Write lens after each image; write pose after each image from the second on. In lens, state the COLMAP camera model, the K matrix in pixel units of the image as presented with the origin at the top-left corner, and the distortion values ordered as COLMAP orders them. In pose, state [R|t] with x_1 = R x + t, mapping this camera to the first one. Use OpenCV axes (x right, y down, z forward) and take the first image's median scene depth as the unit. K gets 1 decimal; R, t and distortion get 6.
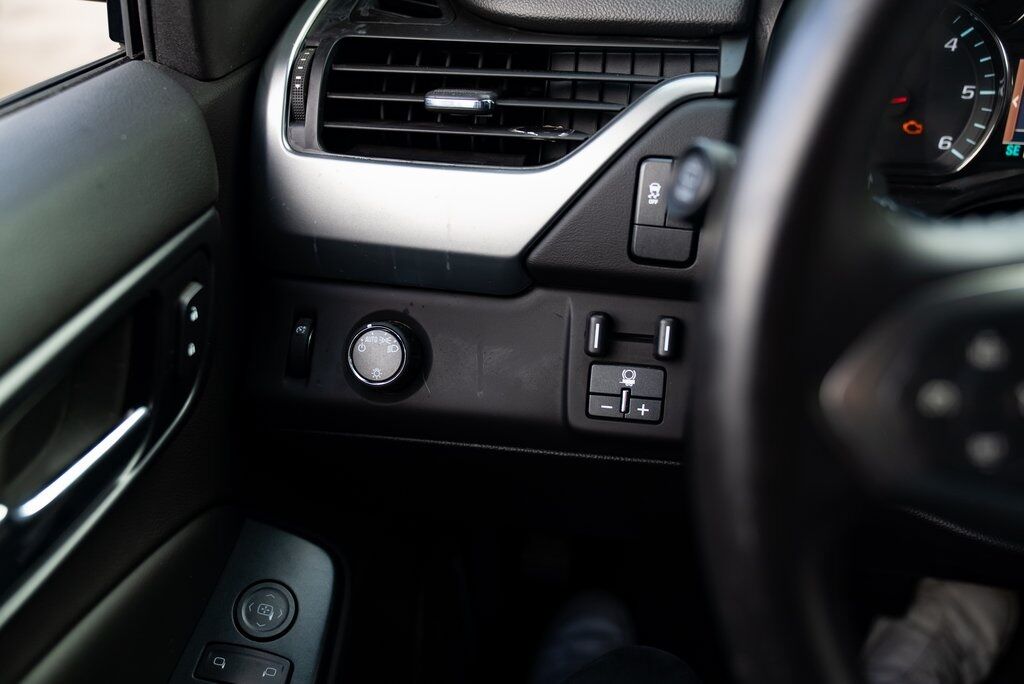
lens RADIAL K [[866.2, 0, 510.7], [0, 866.2, 336.3], [0, 0, 1]] dist [-0.017657, 0.016904]
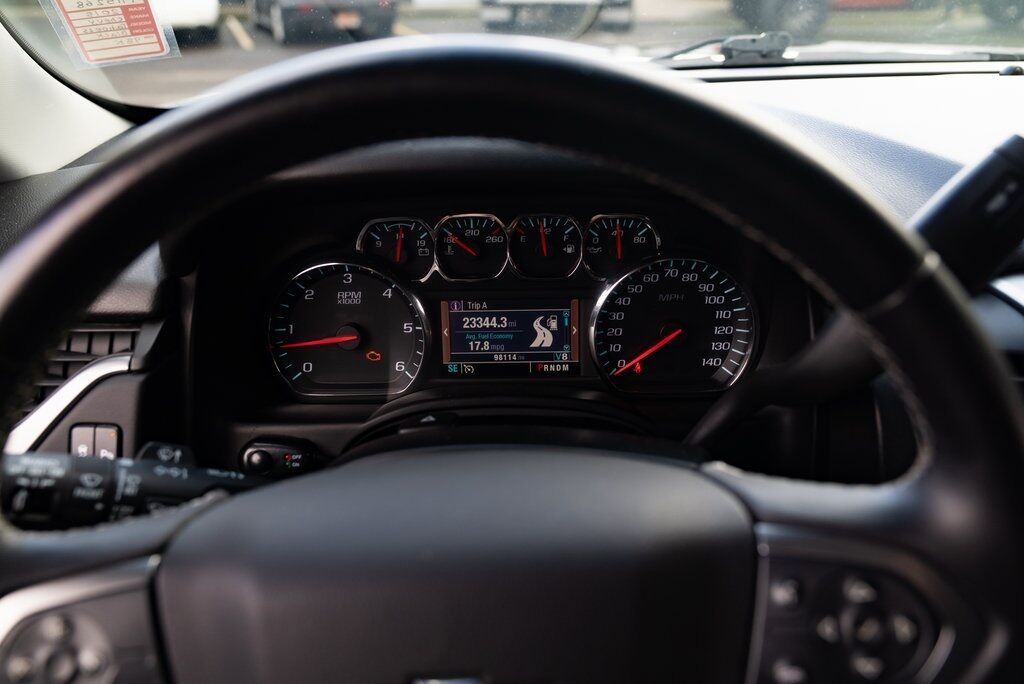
lens RADIAL K [[866.2, 0, 510.7], [0, 866.2, 336.3], [0, 0, 1]] dist [-0.017657, 0.016904]
pose [[0.983589, -0.071254, 0.165755, 0.523493], [0.093009, 0.987478, -0.127422, -0.105634], [-0.154601, 0.140748, 0.977900, -0.298706]]
